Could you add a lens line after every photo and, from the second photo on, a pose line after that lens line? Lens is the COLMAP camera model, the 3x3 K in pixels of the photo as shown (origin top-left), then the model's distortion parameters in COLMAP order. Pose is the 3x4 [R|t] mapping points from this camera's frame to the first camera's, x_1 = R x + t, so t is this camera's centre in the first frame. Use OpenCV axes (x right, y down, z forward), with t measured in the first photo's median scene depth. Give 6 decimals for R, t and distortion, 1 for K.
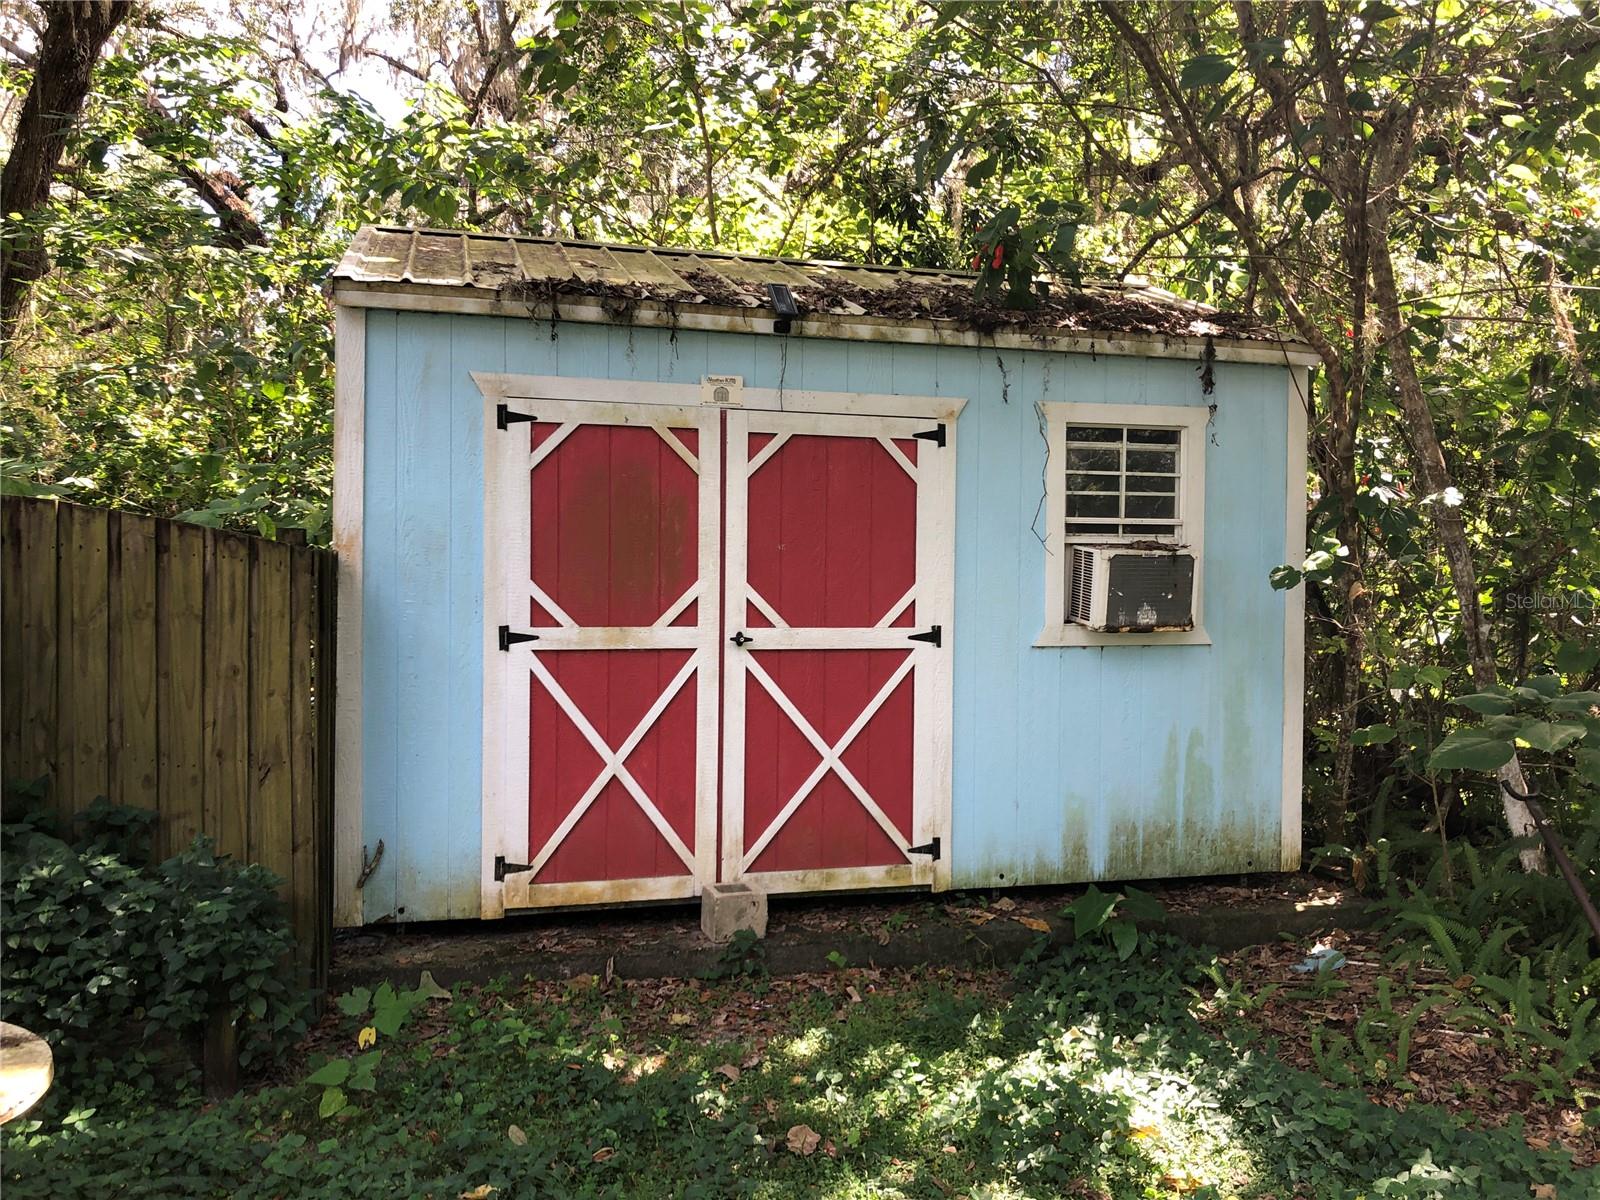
lens RADIAL K [[1327.7, 0, 808.0], [0, 1327.7, 607.2], [0, 0, 1]] dist [0.015251, 0.019211]
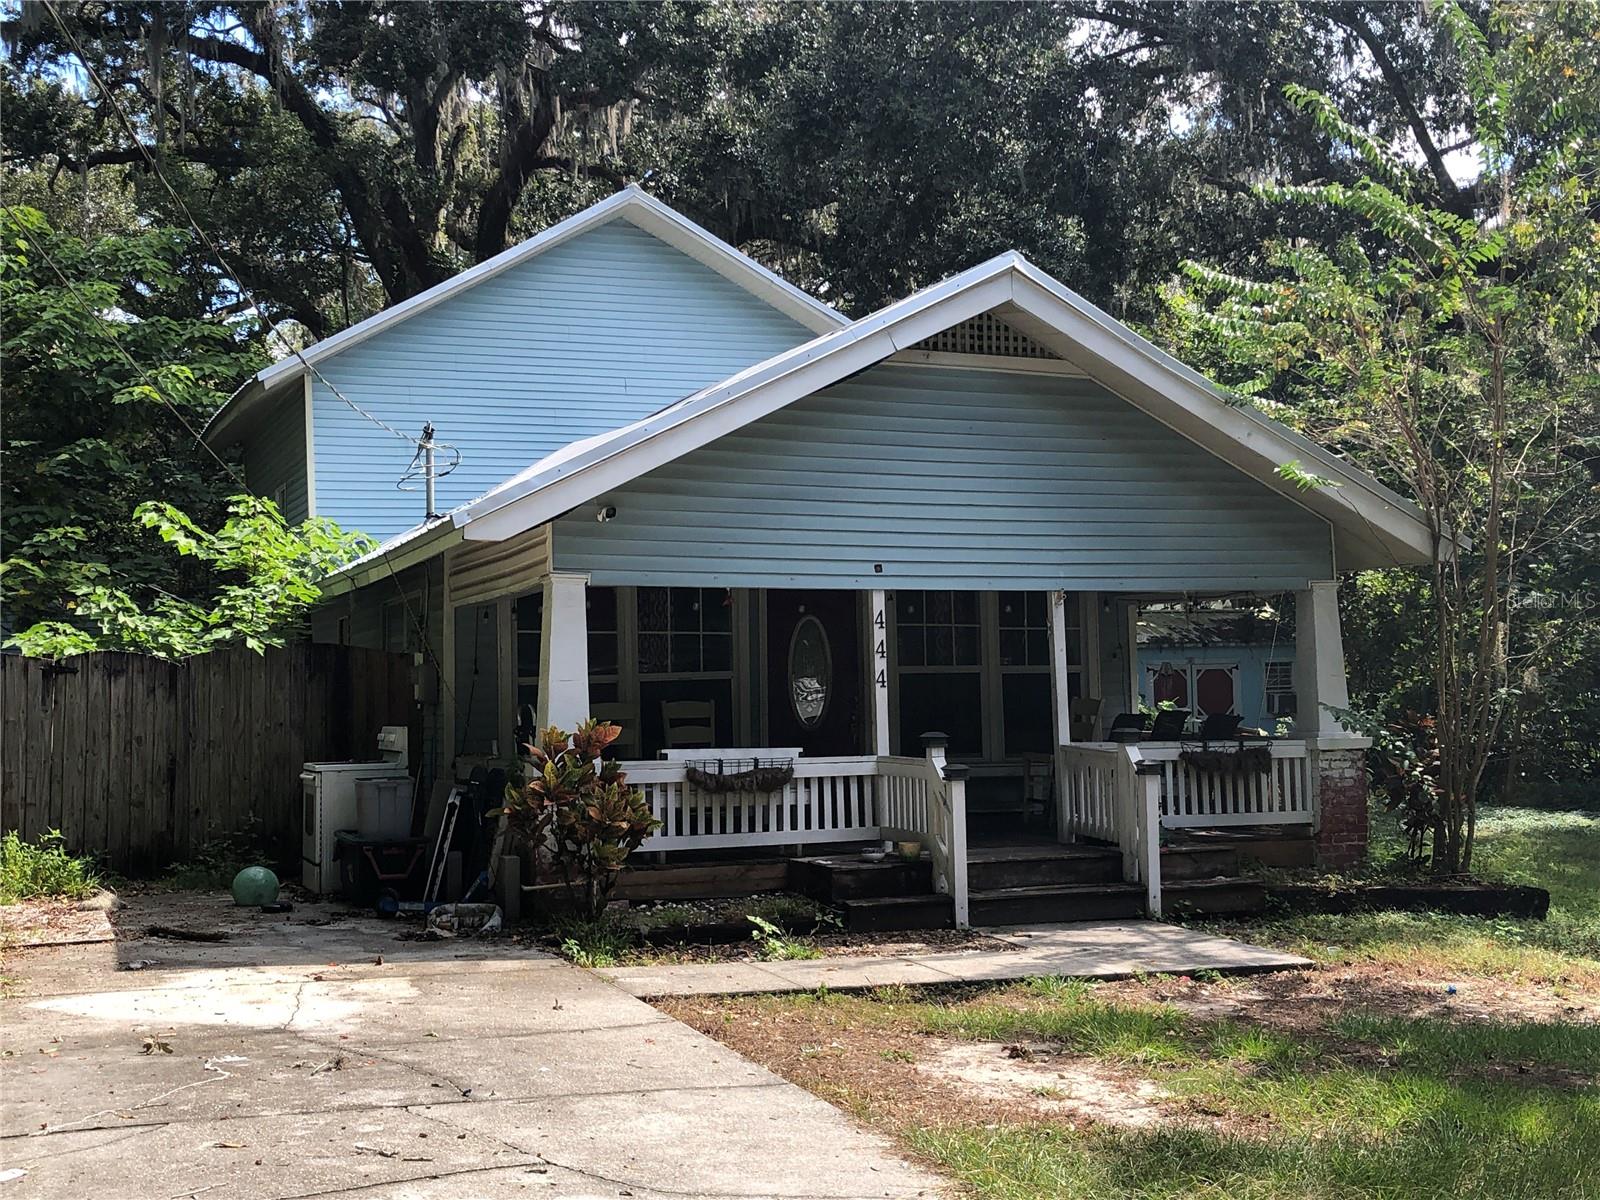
lens RADIAL K [[1936.7, 0, 831.5], [0, 1936.7, 588.6], [0, 0, 1]] dist [0.054432, 0.000000]
pose [[0.990646, -0.030191, 0.133076, -2.000667], [0.039518, 0.996901, -0.068015, -0.014858], [-0.130611, 0.072637, 0.988769, -4.950267]]
